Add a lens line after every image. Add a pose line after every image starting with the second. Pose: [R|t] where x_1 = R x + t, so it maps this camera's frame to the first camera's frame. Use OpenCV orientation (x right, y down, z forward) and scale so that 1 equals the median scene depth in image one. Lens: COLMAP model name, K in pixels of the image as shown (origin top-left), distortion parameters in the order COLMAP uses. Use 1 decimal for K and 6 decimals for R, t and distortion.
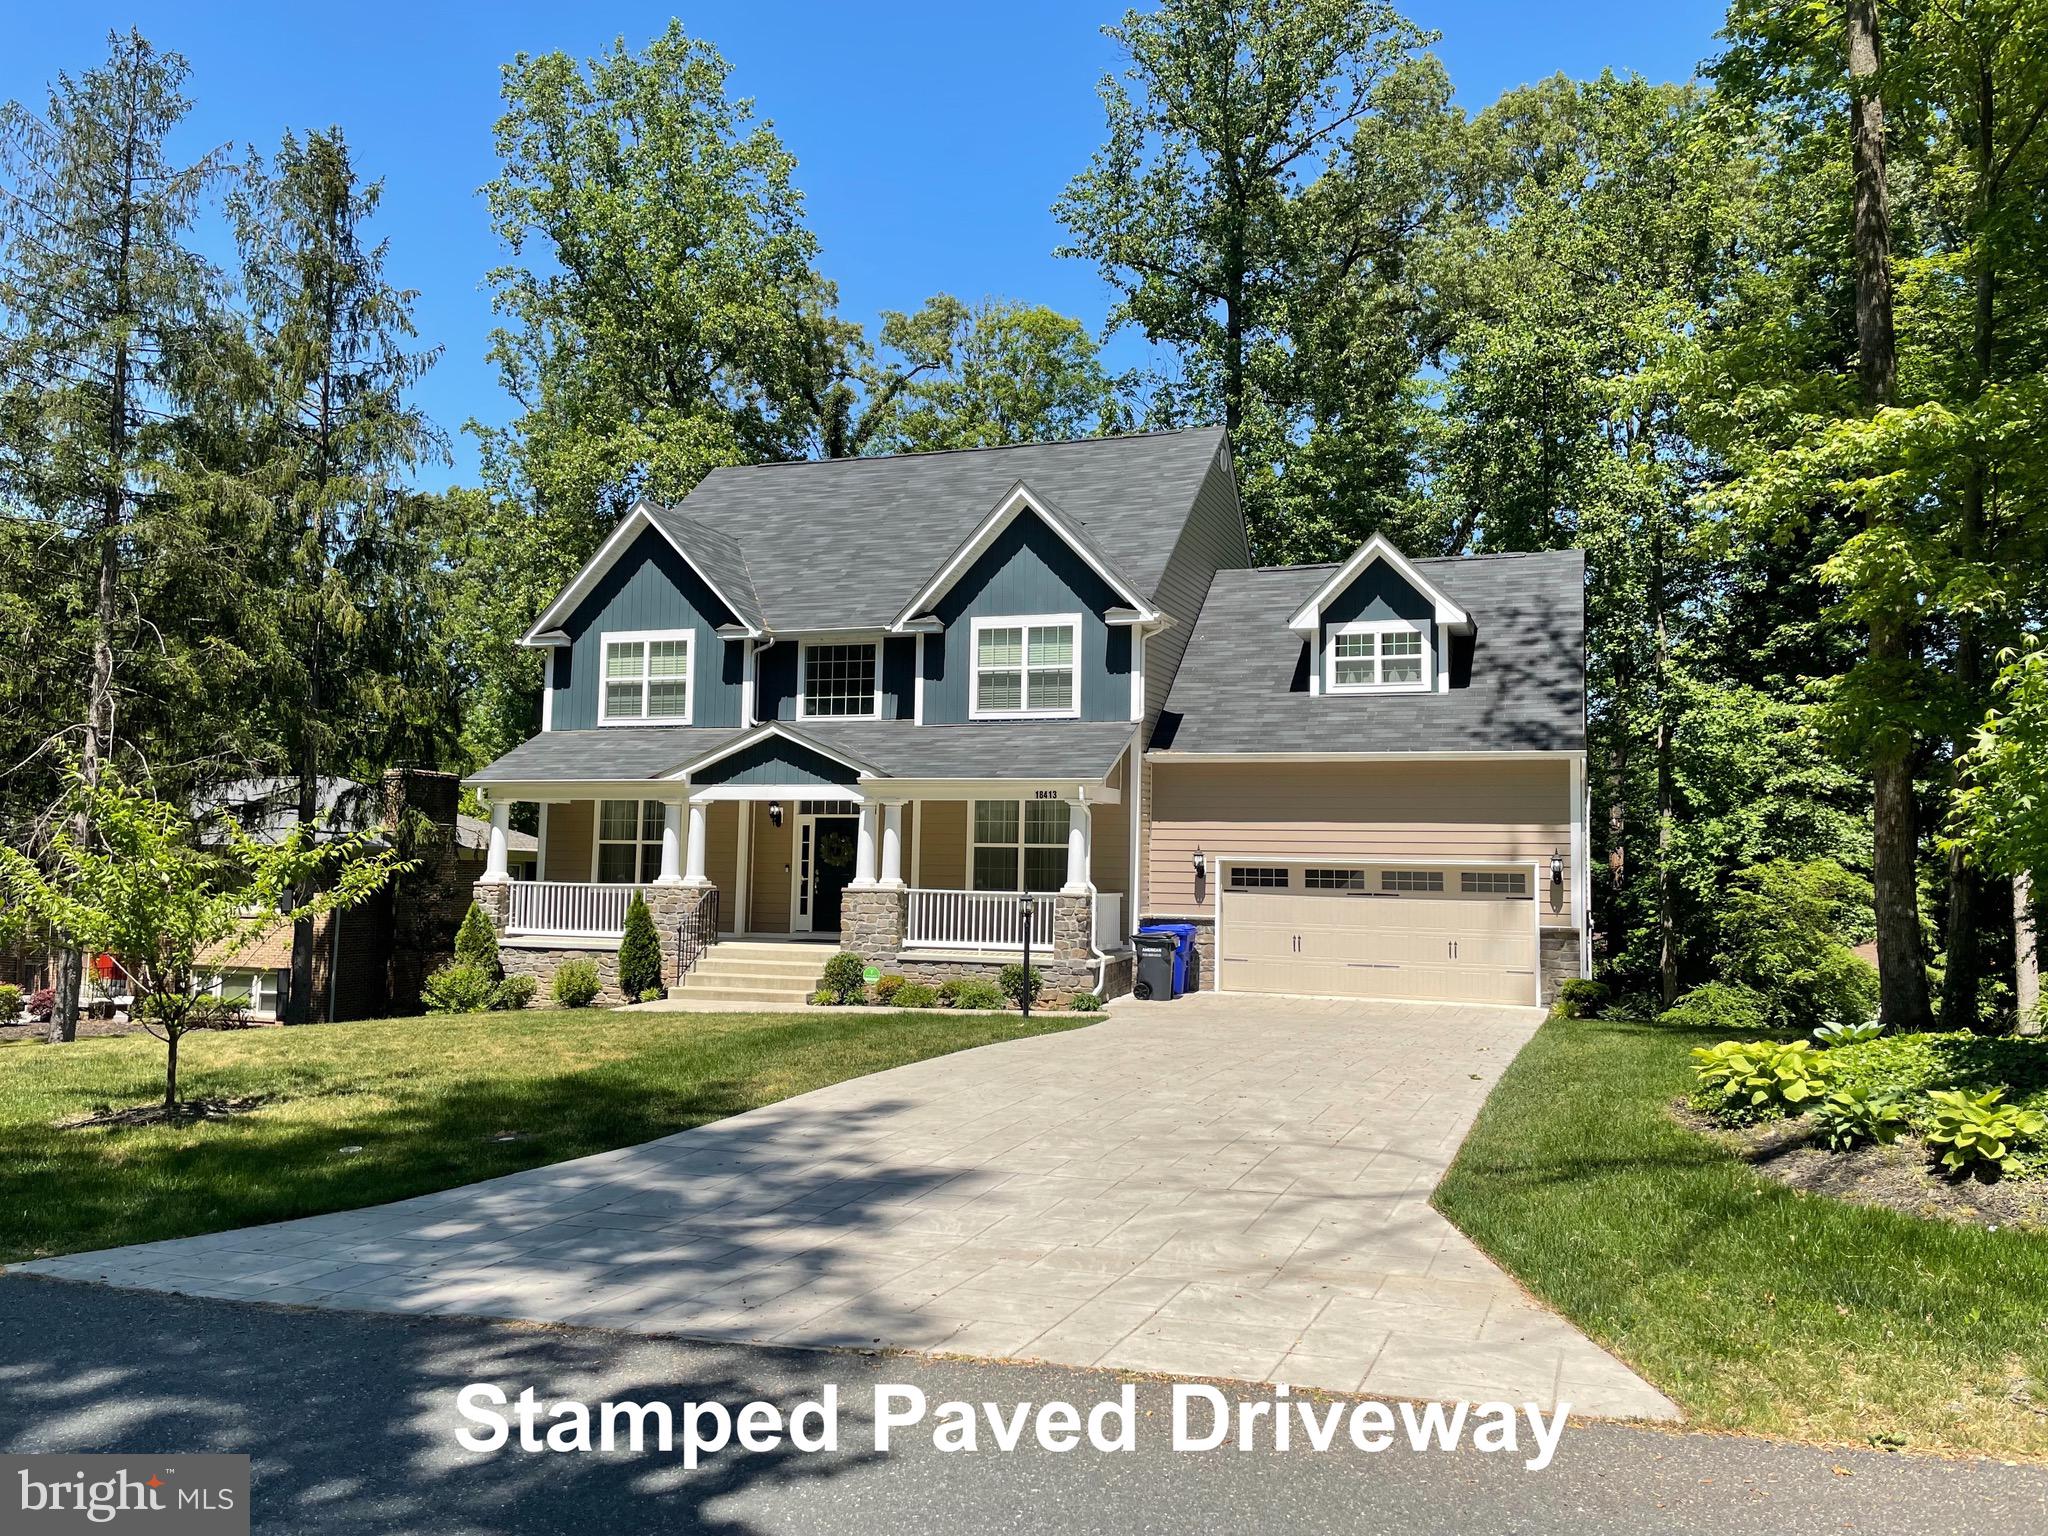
lens RADIAL K [[1538.4, 0, 1014.6], [0, 1538.4, 758.4], [0, 0, 1]] dist [0.037517, -0.006723]
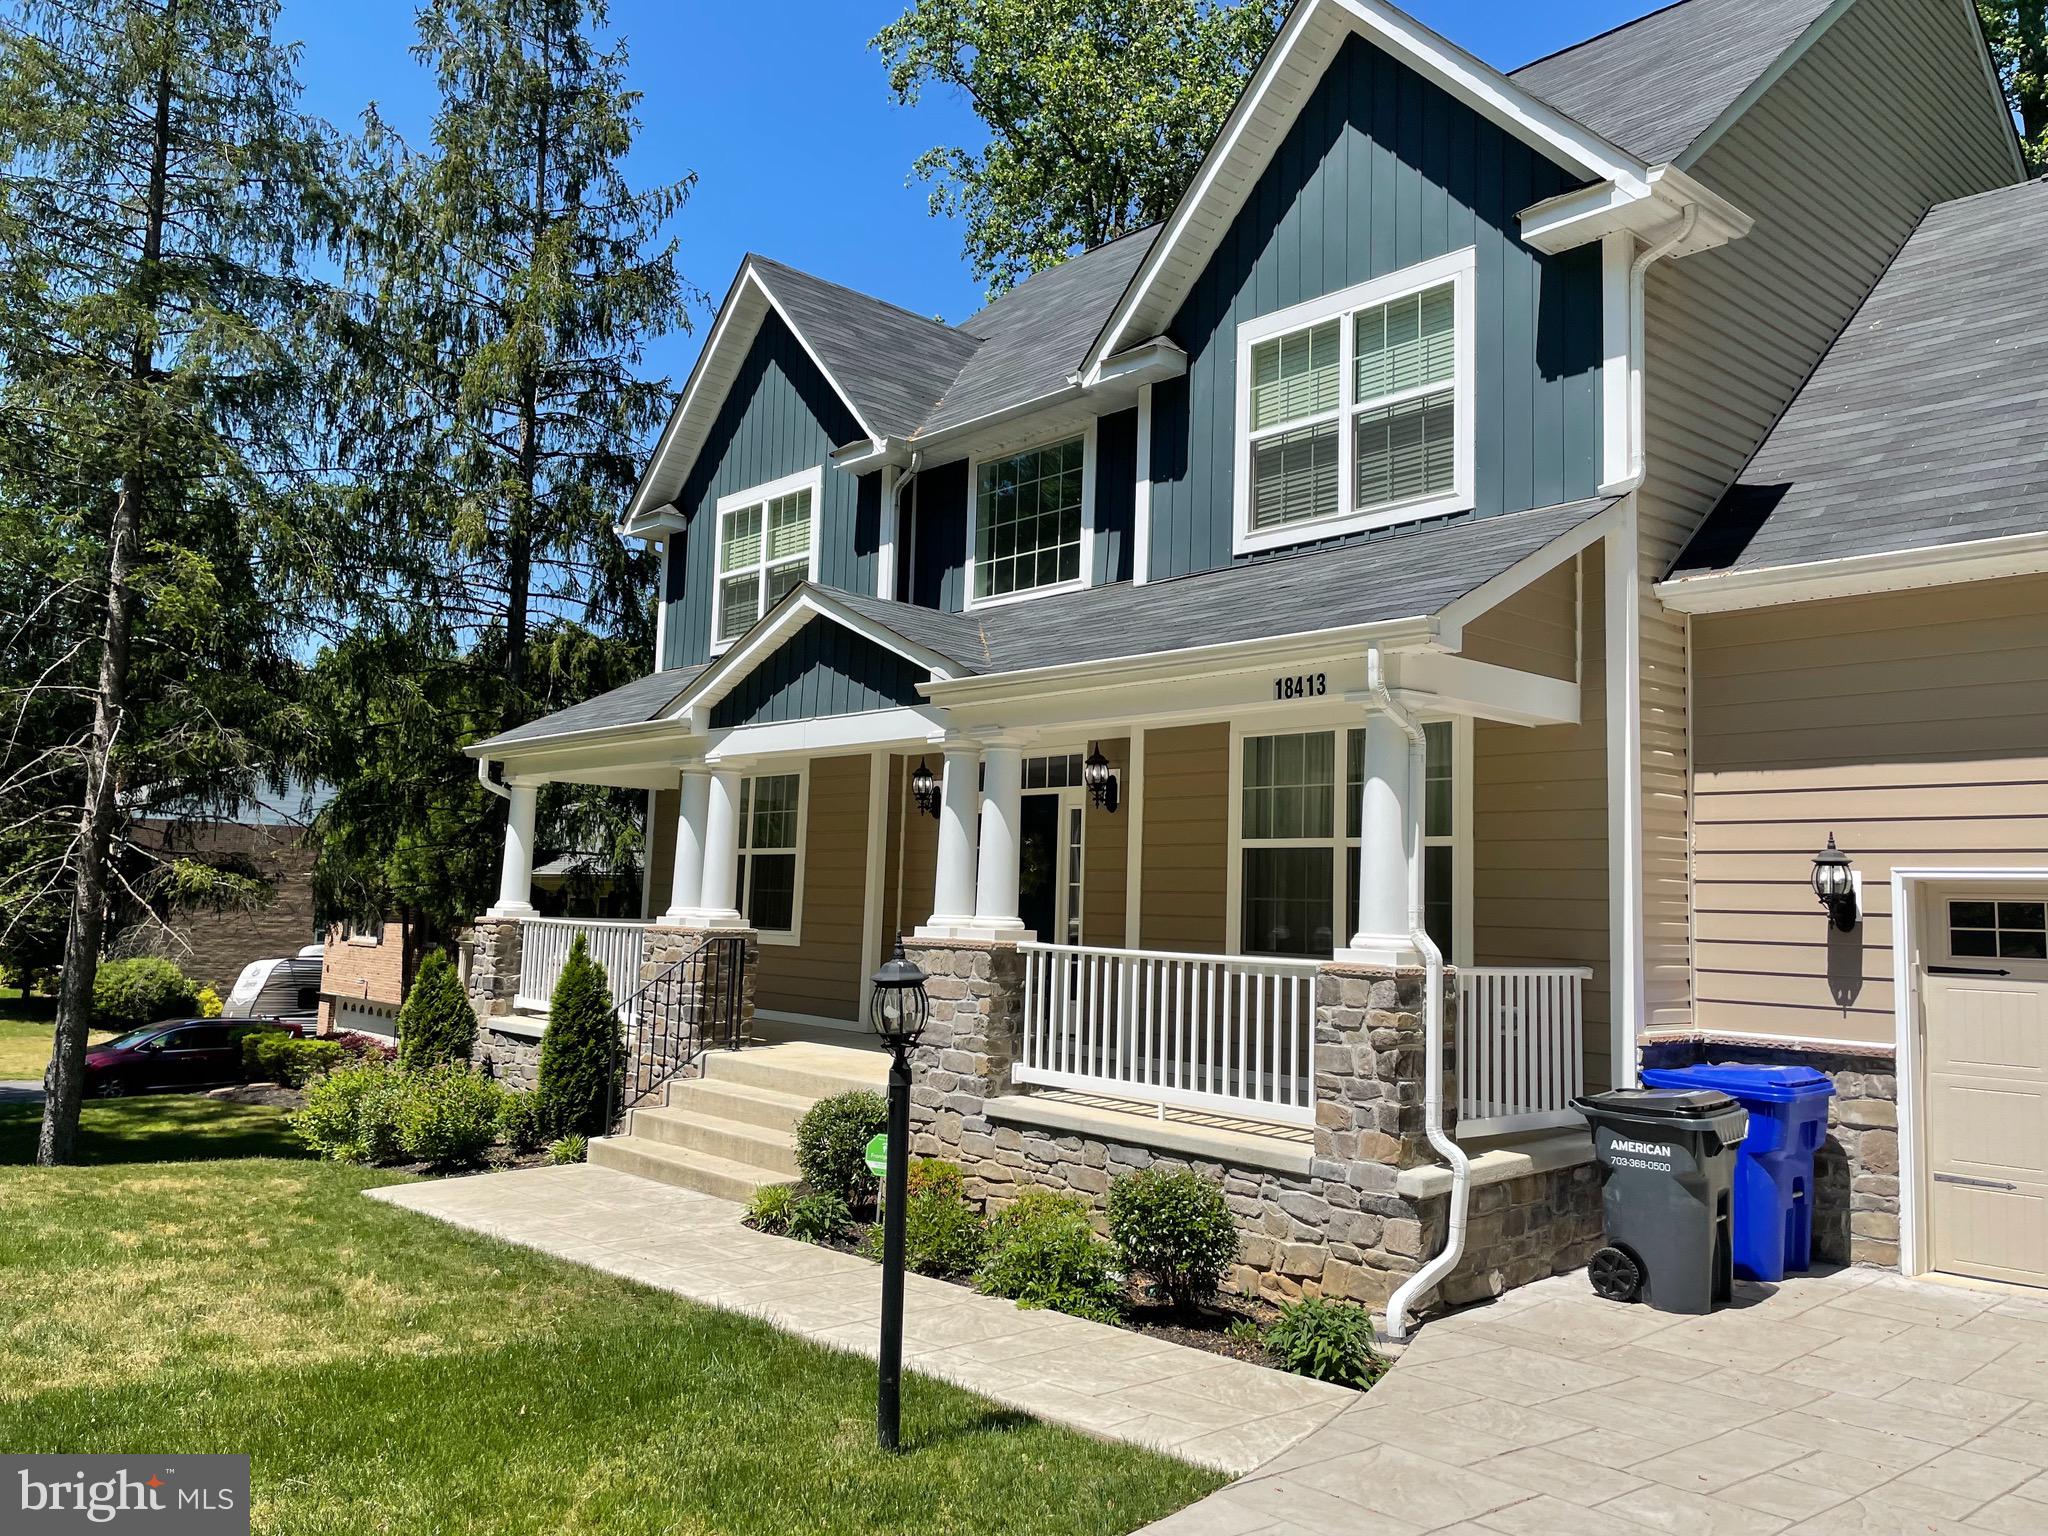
lens RADIAL K [[1538.4, 0, 1014.6], [0, 1538.4, 758.4], [0, 0, 1]] dist [0.037517, -0.006723]
pose [[0.885336, -0.035391, -0.463603, 0.117209], [0.018854, 0.999011, -0.040259, 0.048935], [0.464570, 0.026902, 0.885128, 0.596425]]
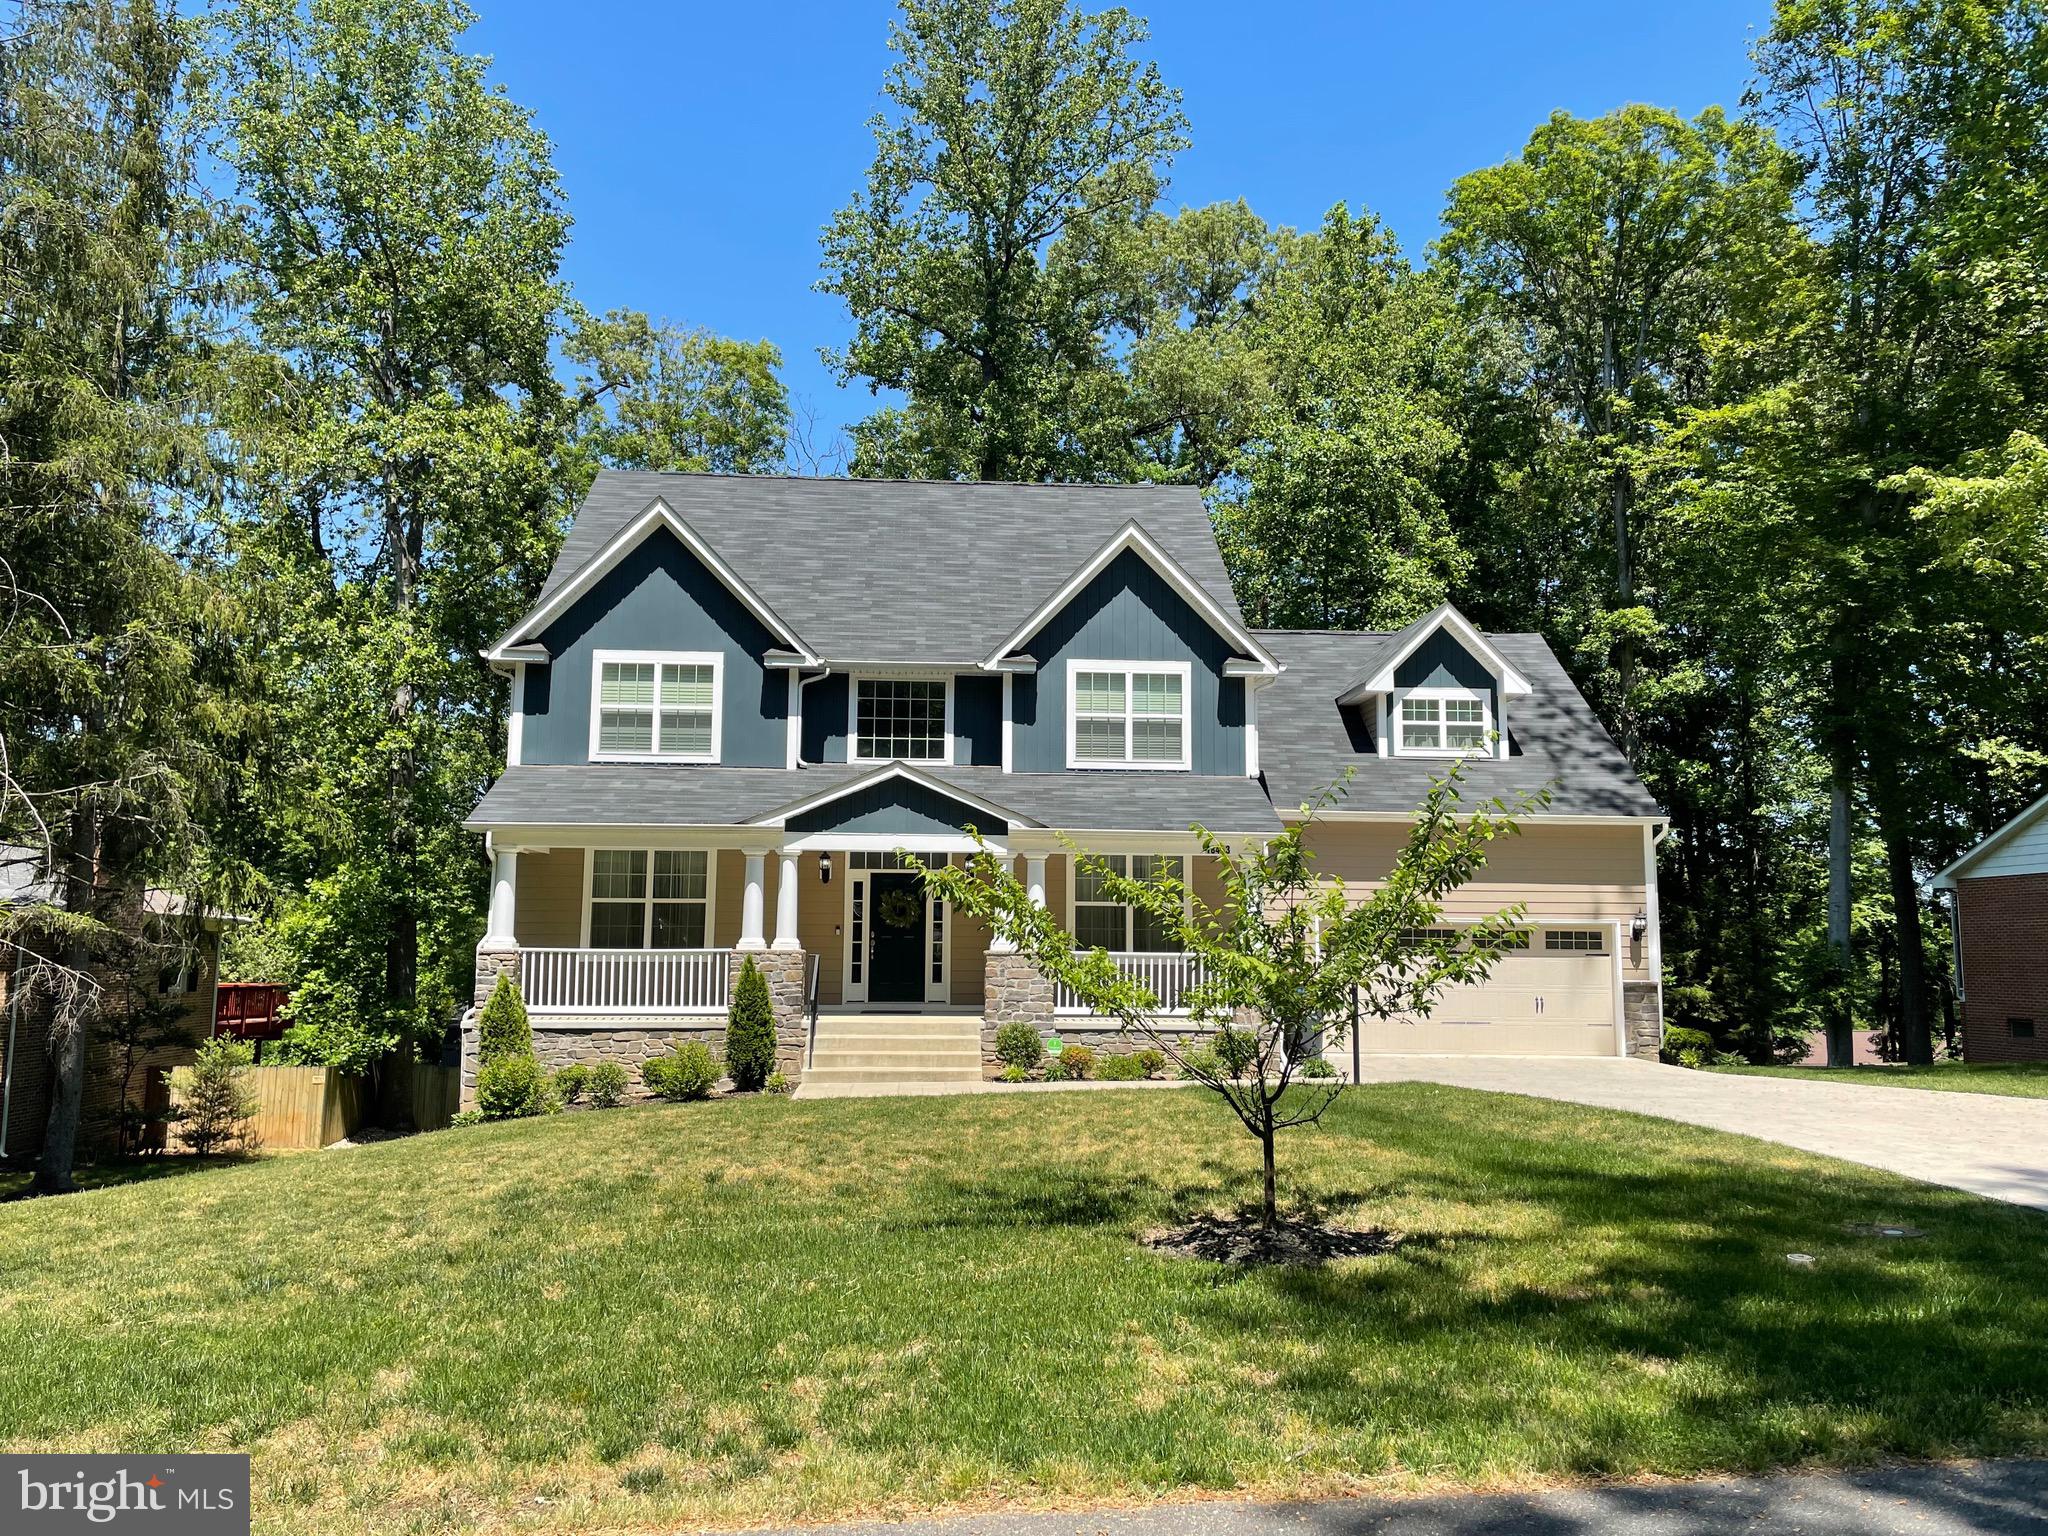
lens RADIAL K [[1538.4, 0, 1014.6], [0, 1538.4, 758.4], [0, 0, 1]] dist [0.037517, -0.006723]
pose [[0.919954, 0.039501, 0.390032, -0.428100], [-0.021661, 0.998513, -0.050033, 0.016198], [-0.391428, 0.037579, 0.919441, 0.159374]]
